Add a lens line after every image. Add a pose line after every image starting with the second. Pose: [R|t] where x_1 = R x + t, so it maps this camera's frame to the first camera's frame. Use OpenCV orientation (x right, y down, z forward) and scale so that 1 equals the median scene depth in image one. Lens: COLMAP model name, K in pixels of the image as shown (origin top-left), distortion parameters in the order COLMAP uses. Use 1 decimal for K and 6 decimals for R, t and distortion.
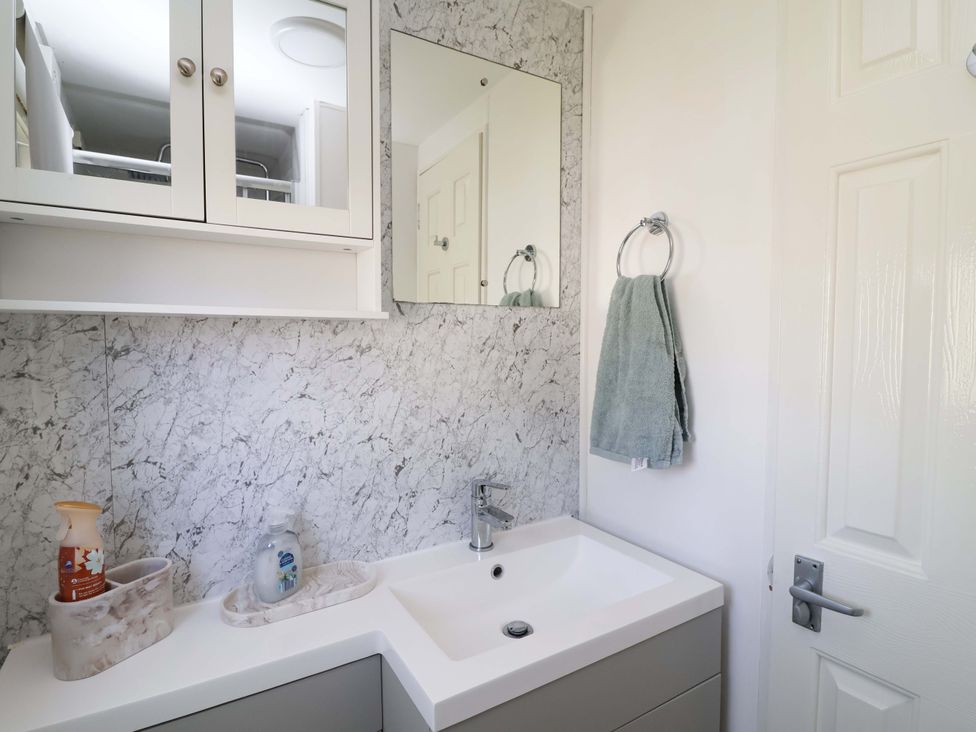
lens RADIAL K [[524.5, 0, 476.4], [0, 524.5, 363.2], [0, 0, 1]] dist [0.005978, -0.019012]
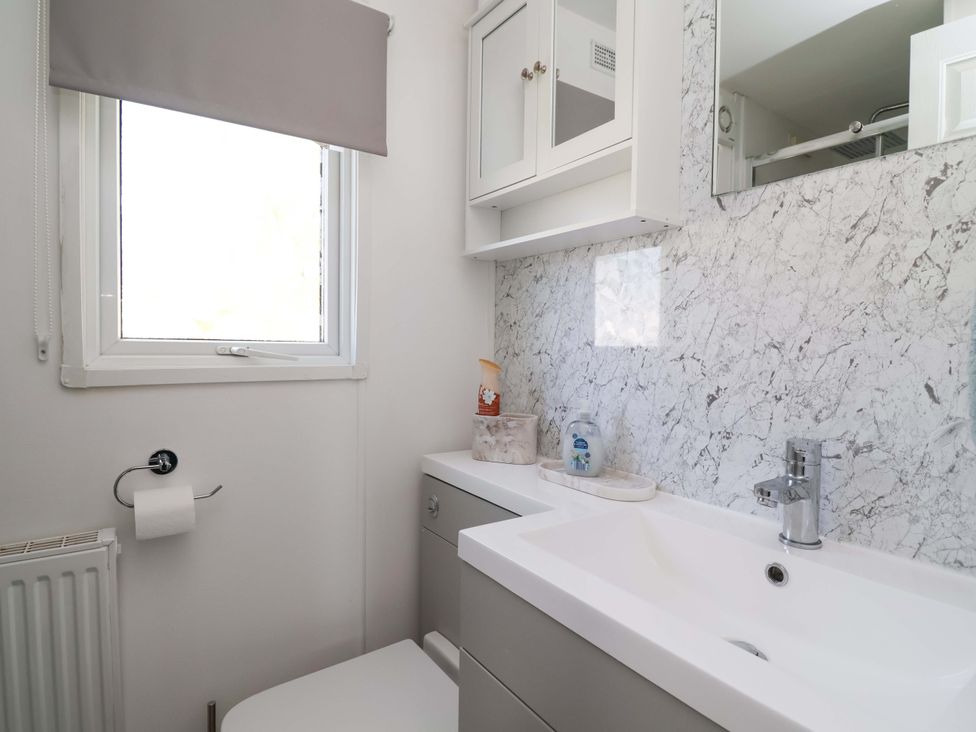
lens RADIAL K [[524.5, 0, 476.4], [0, 524.5, 363.2], [0, 0, 1]] dist [0.005978, -0.019012]
pose [[0.044360, 0.039634, -0.998229, 0.679294], [-0.069592, 0.996908, 0.036489, 0.144944], [0.996589, 0.067850, 0.046981, 0.603356]]
